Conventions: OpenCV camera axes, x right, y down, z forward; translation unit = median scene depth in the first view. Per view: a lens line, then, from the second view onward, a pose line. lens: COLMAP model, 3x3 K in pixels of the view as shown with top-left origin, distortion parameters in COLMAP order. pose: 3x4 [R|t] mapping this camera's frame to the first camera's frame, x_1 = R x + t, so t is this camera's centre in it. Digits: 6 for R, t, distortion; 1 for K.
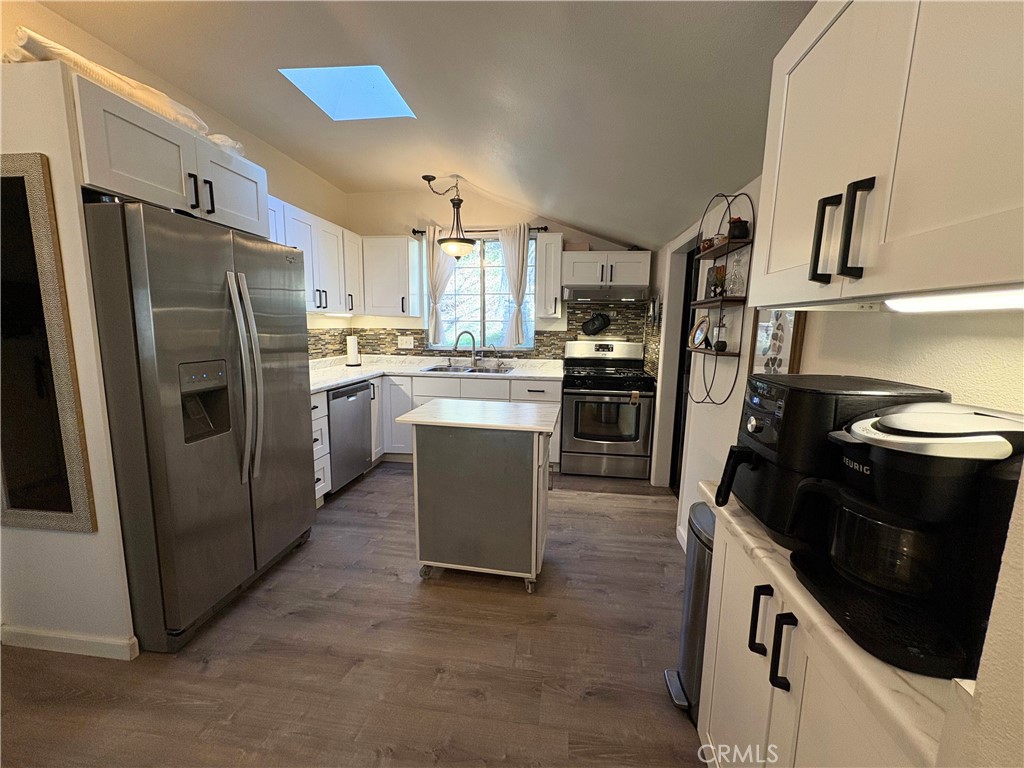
lens RADIAL K [[407.0, 0, 509.8], [0, 407.0, 384.5], [0, 0, 1]] dist [0.000114, -0.000185]
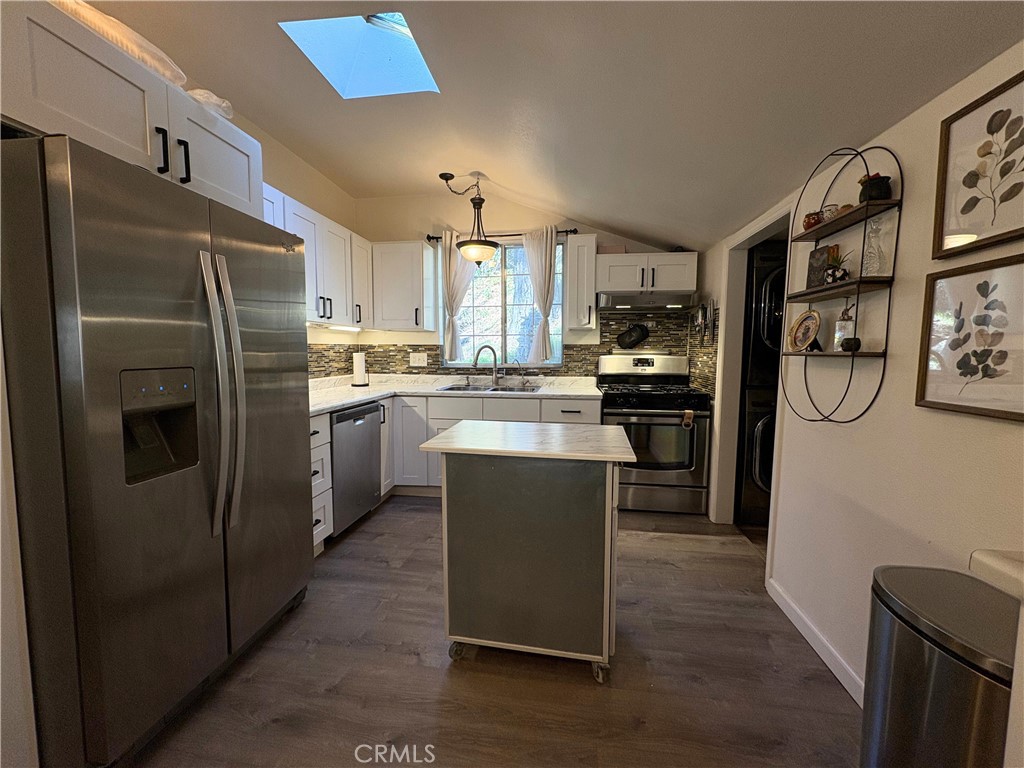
lens RADIAL K [[407.0, 0, 509.8], [0, 407.0, 384.0], [0, 0, 1]] dist [0.000114, -0.000185]
pose [[0.999921, -0.010487, -0.006927, -0.076032], [0.010033, 0.997991, -0.062553, 0.013345], [0.007569, 0.062478, 0.998018, 0.170009]]
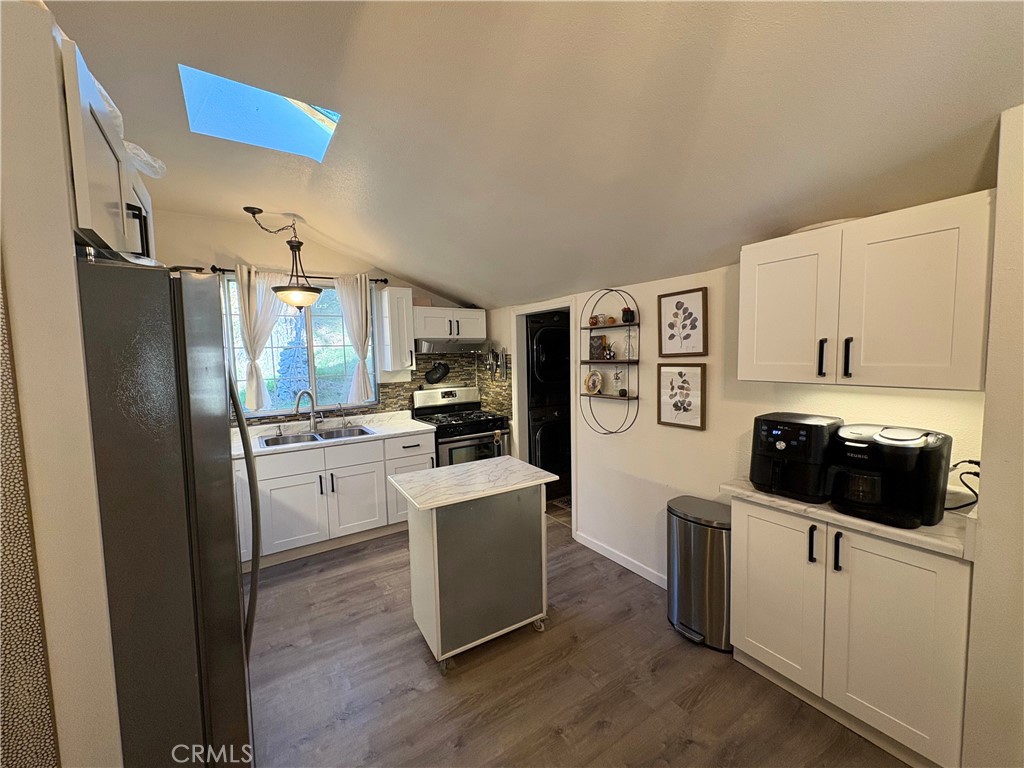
lens RADIAL K [[407.0, 0, 513.3], [0, 407.0, 384.9], [0, 0, 1]] dist [0.000114, -0.000185]
pose [[0.748784, -0.084096, 0.657457, -0.495405], [0.132508, 0.990887, -0.024170, -0.095516], [-0.649433, 0.105216, 0.753104, 0.112446]]
